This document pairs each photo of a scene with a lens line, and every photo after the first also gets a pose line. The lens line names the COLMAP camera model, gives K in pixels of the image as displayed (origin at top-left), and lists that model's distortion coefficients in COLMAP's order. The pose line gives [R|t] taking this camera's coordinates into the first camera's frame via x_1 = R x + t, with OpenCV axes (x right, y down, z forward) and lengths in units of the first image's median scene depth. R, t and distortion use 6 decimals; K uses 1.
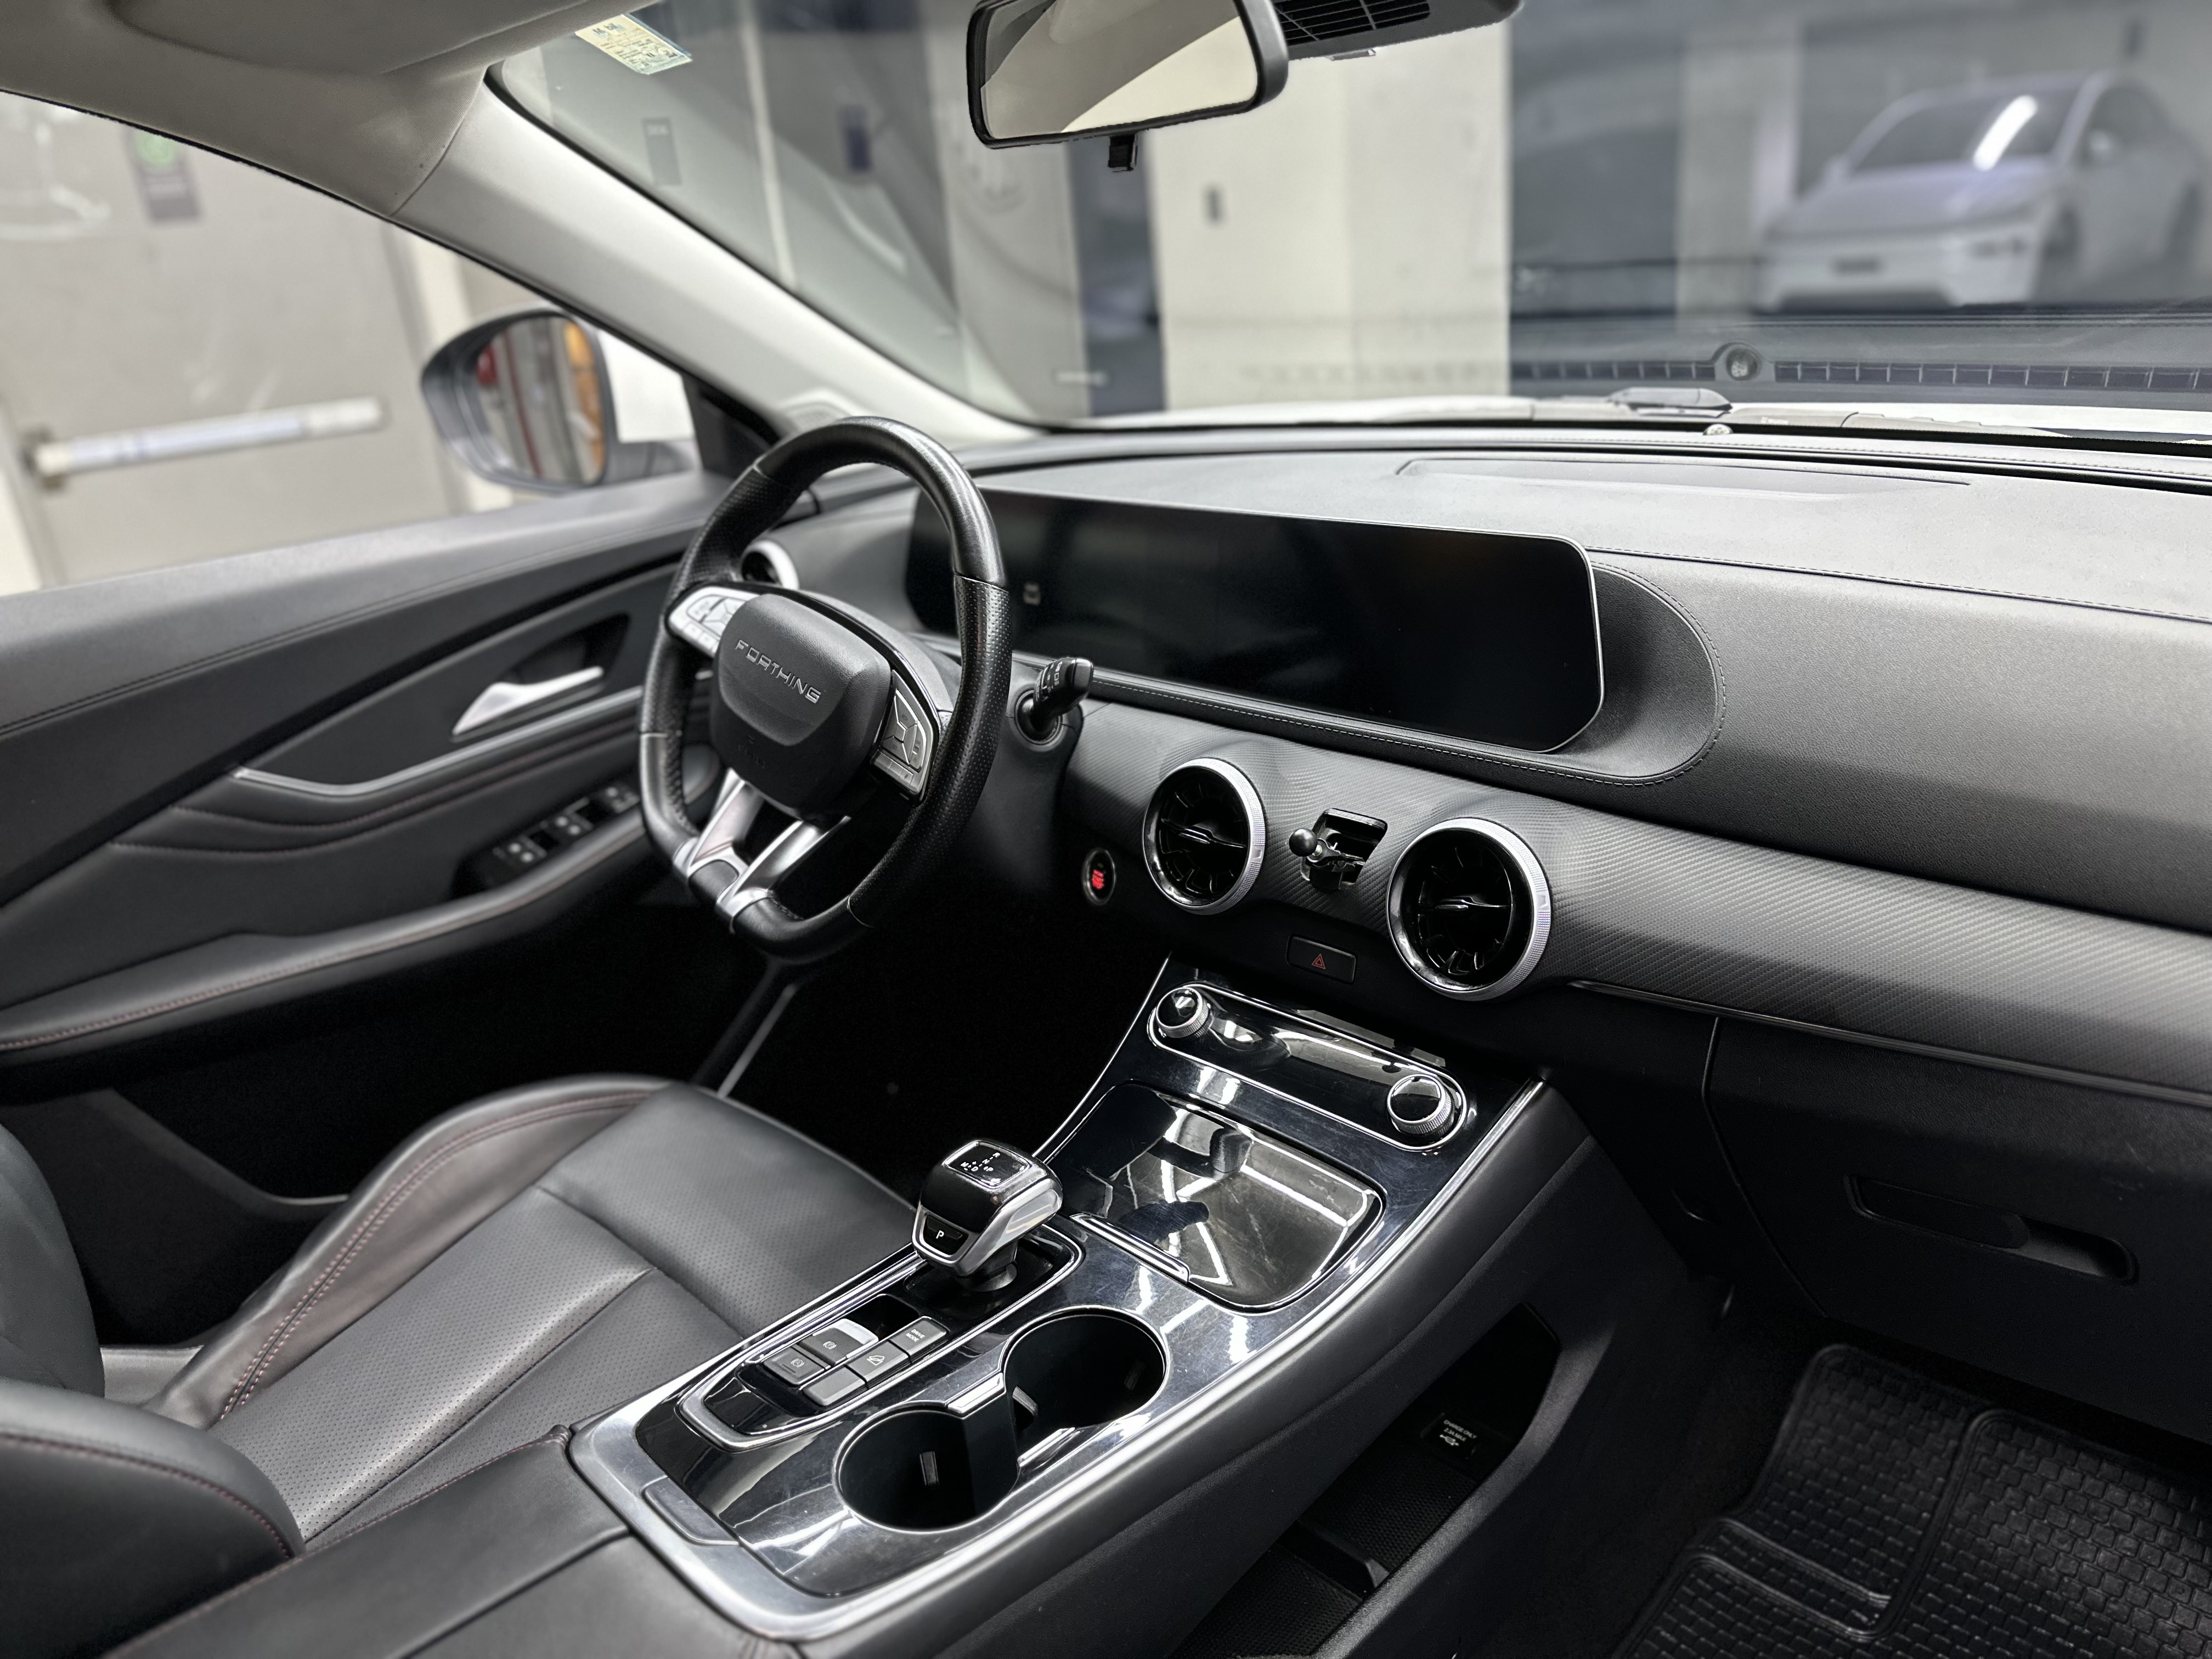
lens RADIAL K [[1542.5, 0, 1106.0], [0, 1542.5, 829.5], [0, 0, 1]] dist [0.028364, -0.001272]
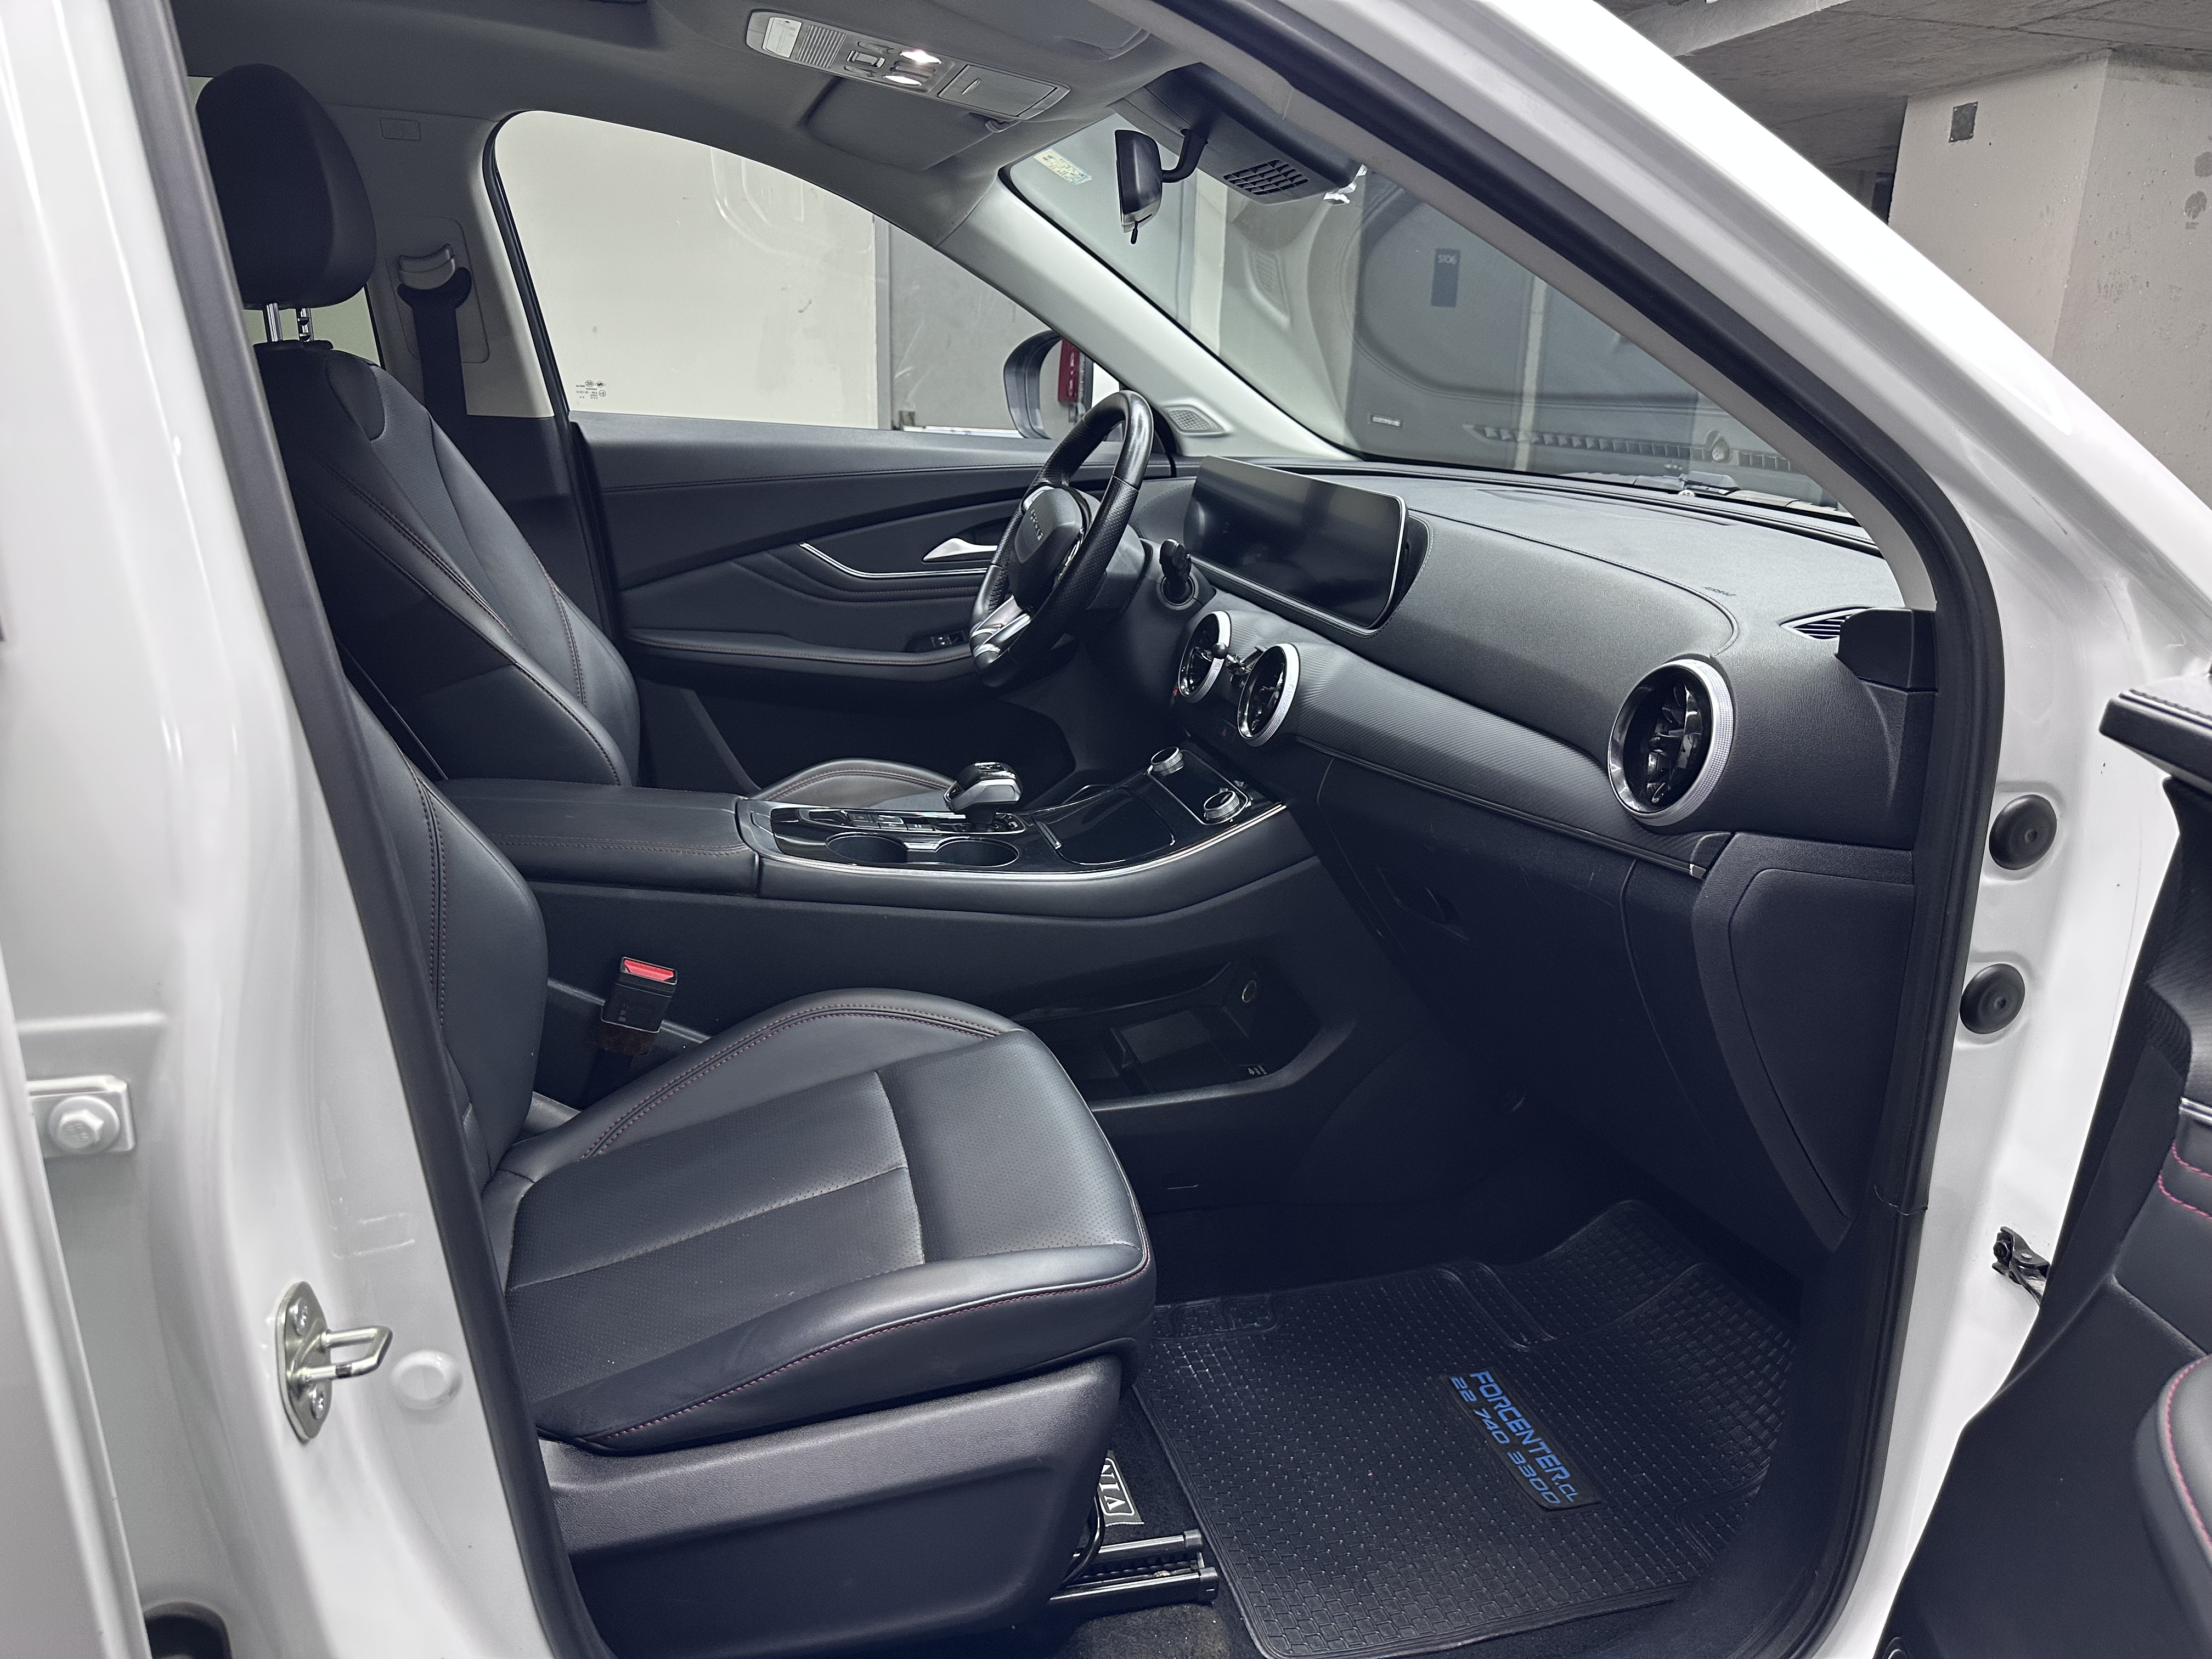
lens RADIAL K [[1542.5, 0, 1106.0], [0, 1542.5, 829.5], [0, 0, 1]] dist [0.028364, -0.001272]
pose [[0.849995, 0.268160, -0.453429, 0.656533], [-0.303941, 0.952670, -0.006352, 0.189549], [0.430265, 0.143215, 0.891270, -0.399132]]
